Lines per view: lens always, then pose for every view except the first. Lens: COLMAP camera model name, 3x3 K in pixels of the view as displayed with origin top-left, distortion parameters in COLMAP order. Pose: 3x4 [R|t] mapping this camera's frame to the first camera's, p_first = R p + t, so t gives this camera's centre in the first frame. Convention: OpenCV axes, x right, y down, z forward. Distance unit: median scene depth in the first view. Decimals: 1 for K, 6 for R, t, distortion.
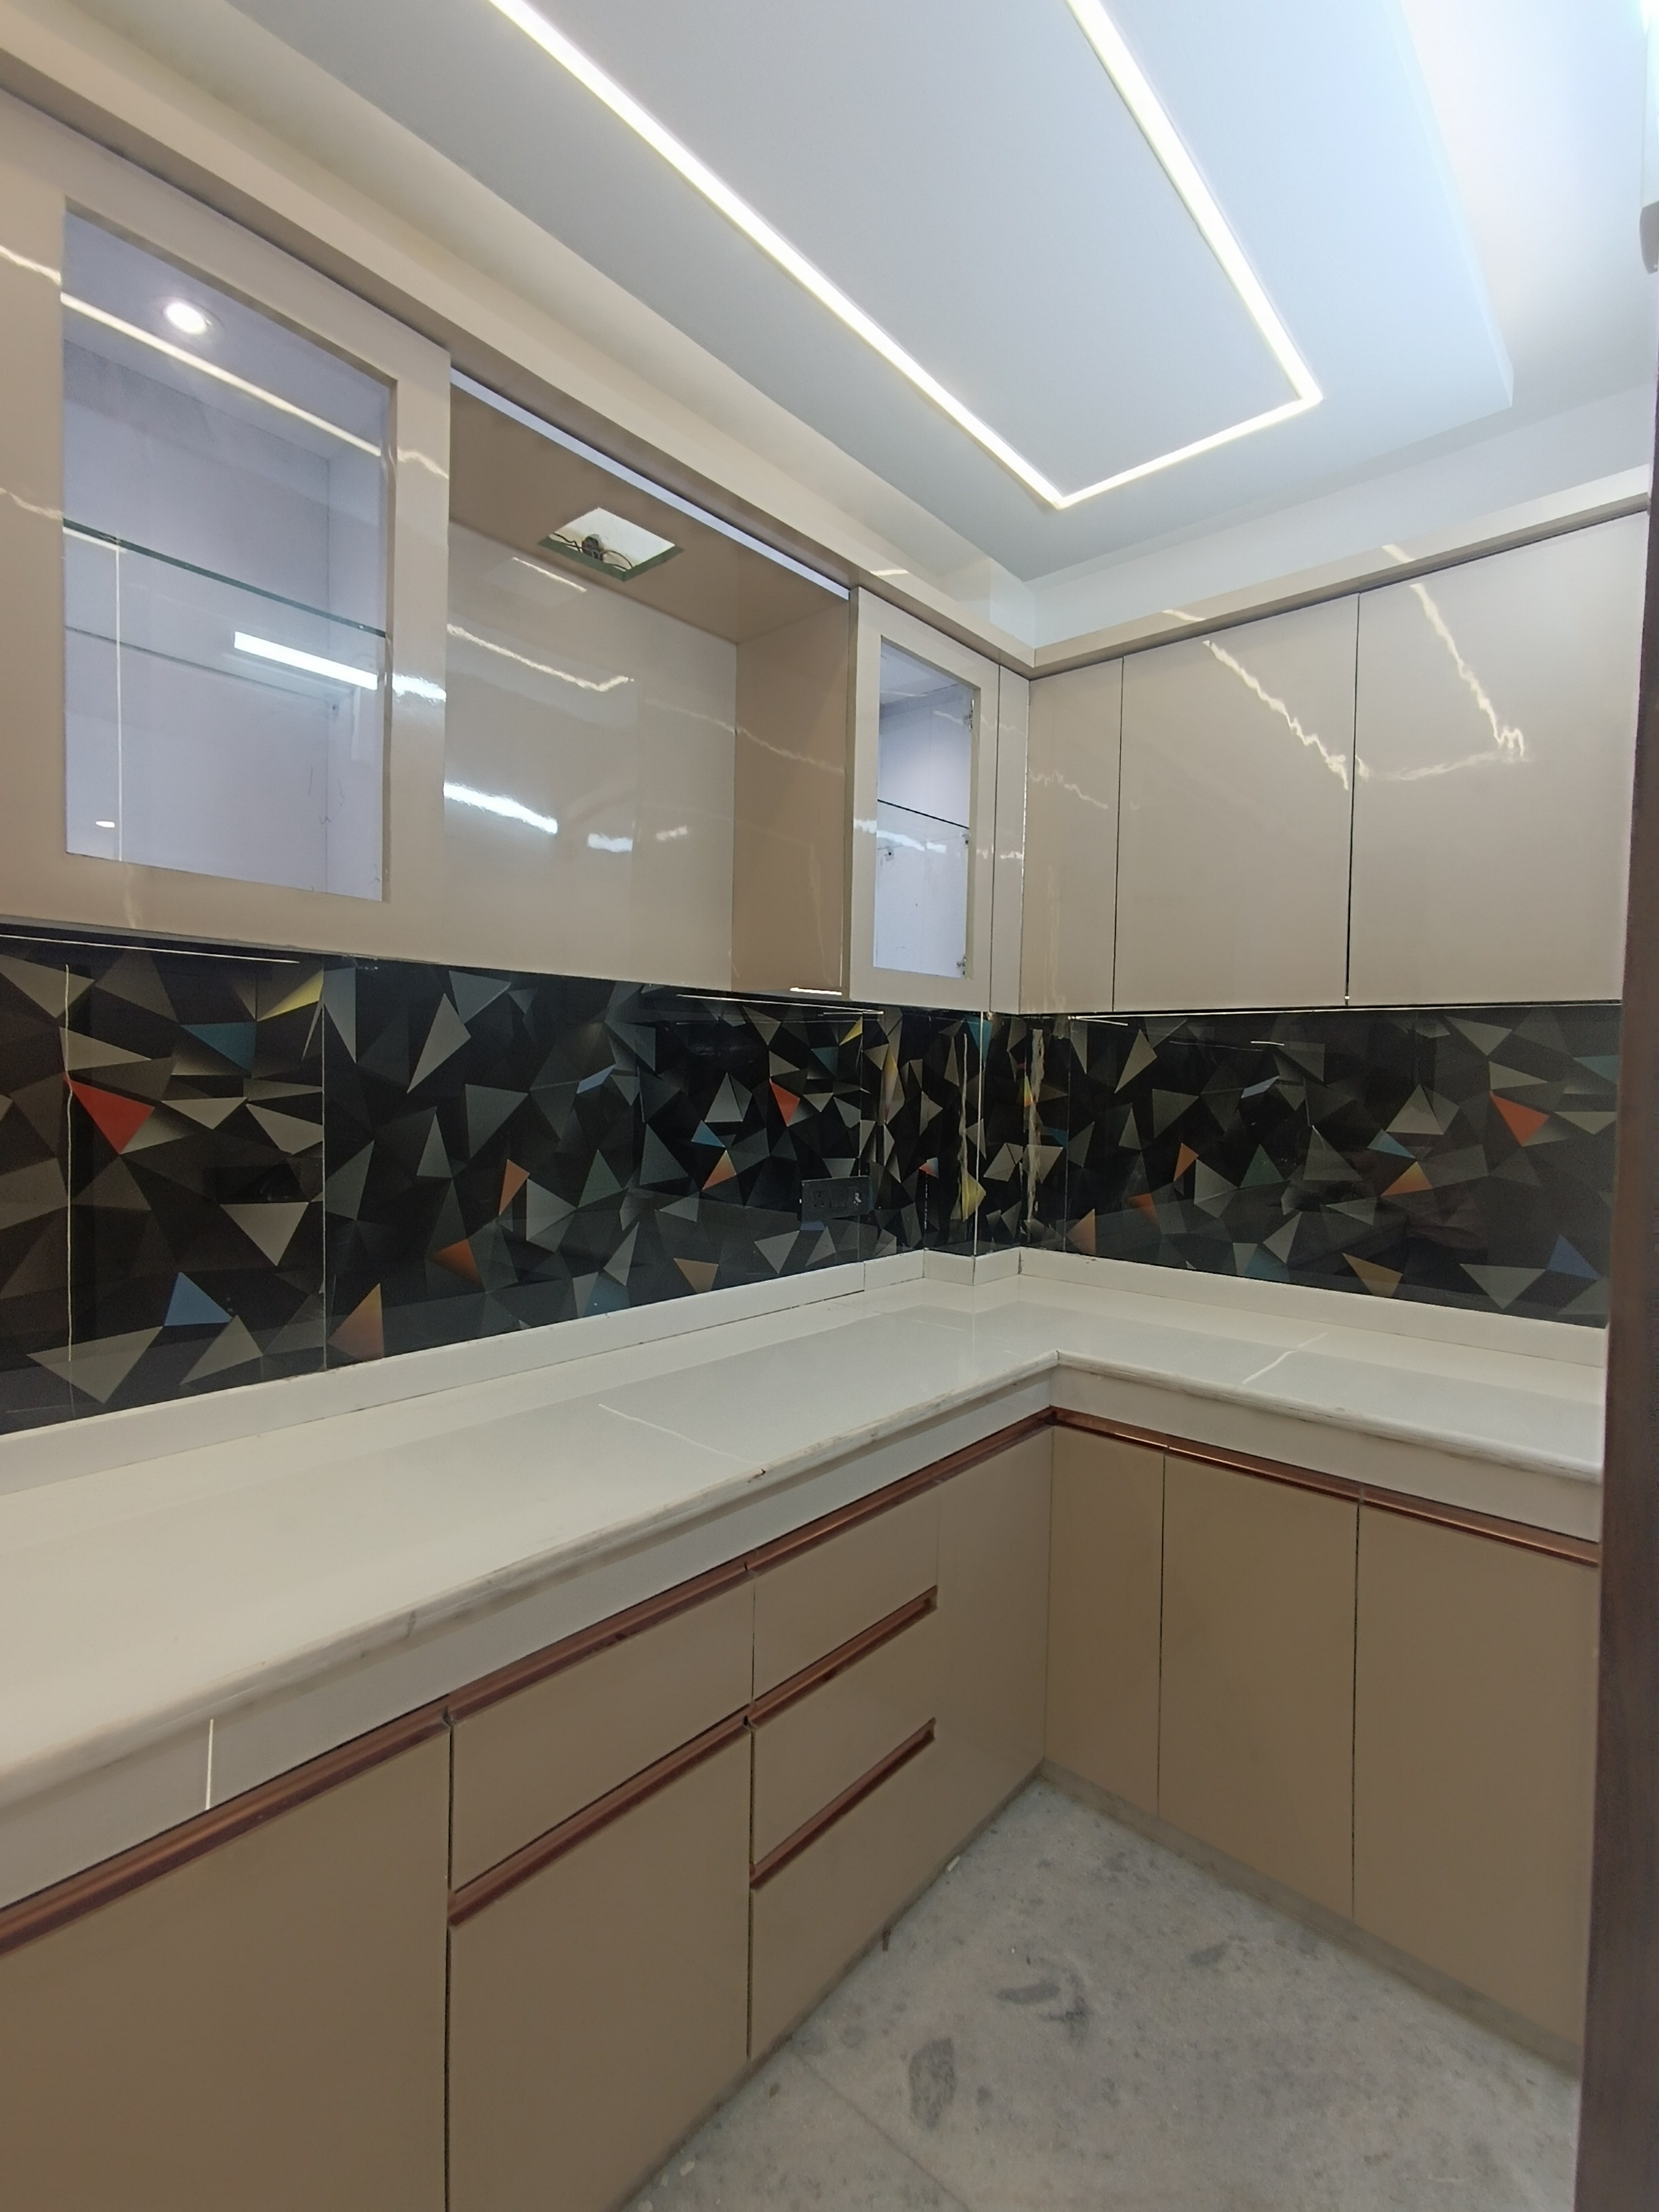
lens RADIAL K [[1017.6, 0, 829.3], [0, 1017.6, 1105.3], [0, 0, 1]] dist [0.001077, 0.001395]
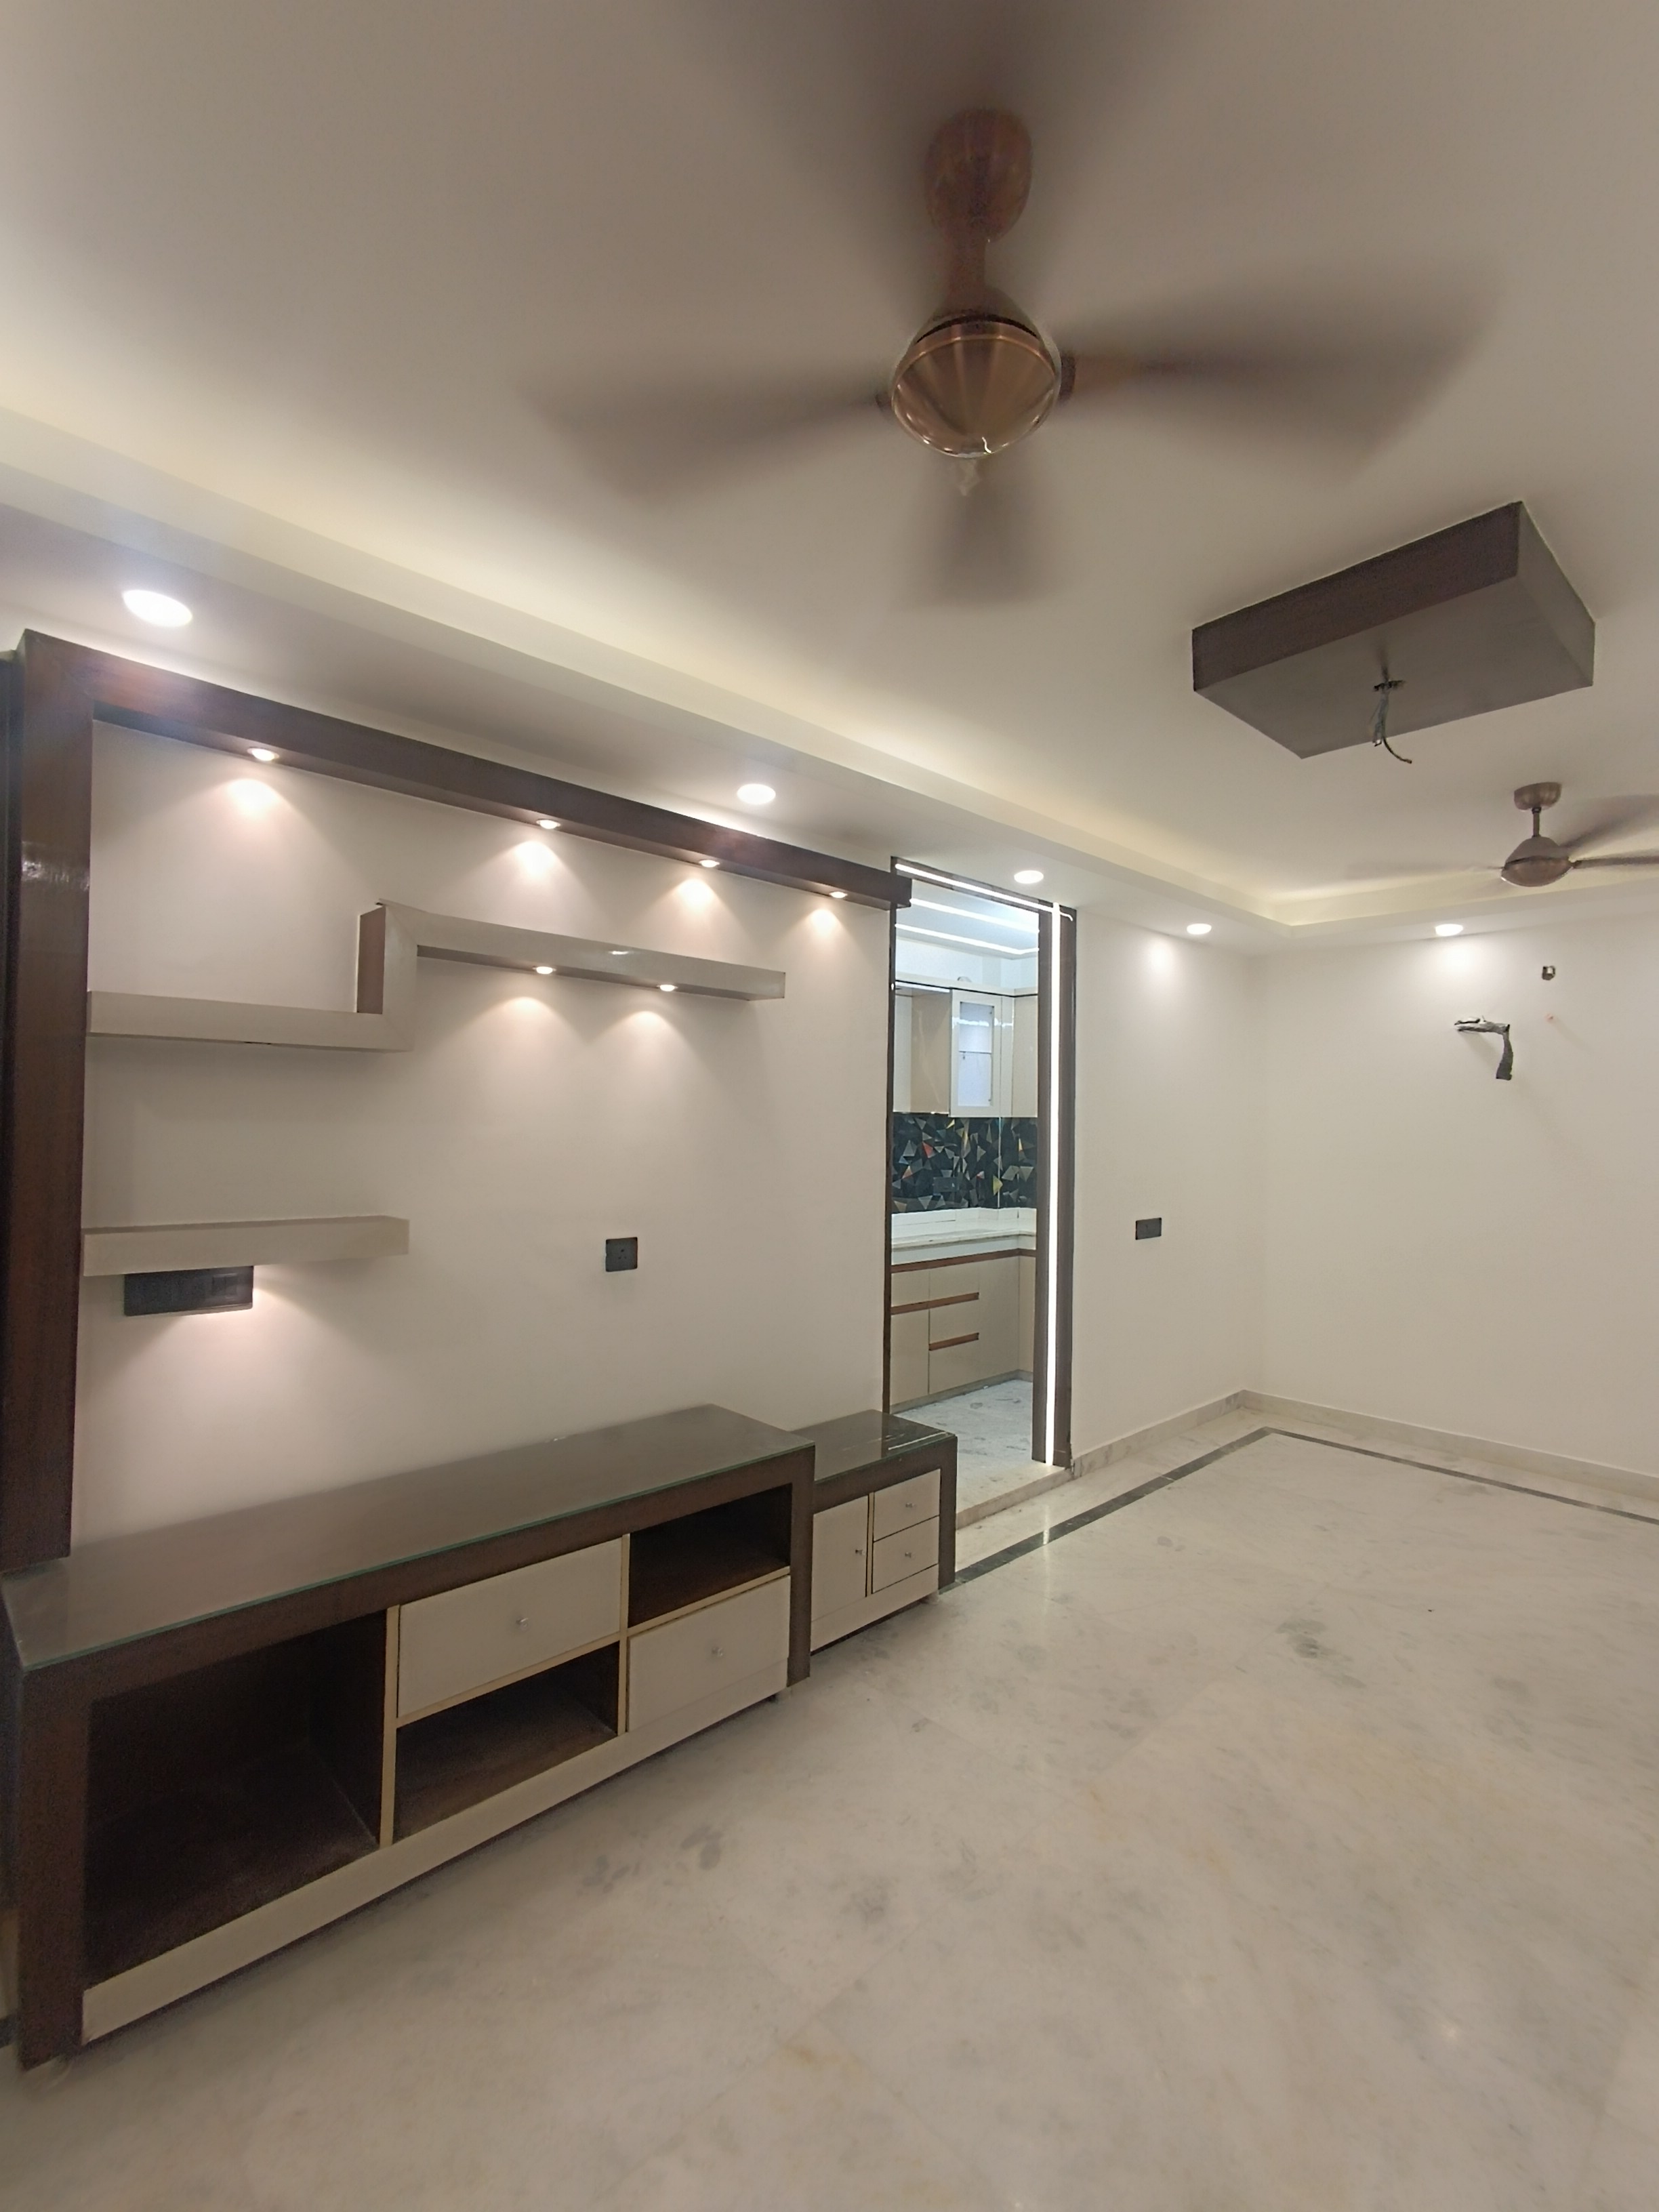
lens RADIAL K [[1017.6, 0, 829.1], [0, 1017.6, 1101.7], [0, 0, 1]] dist [0.001077, 0.001395]
pose [[0.996489, -0.005972, -0.083505, -0.073972], [0.001437, 0.998525, -0.054270, 0.016020], [0.083706, 0.053959, 0.995028, -1.727260]]
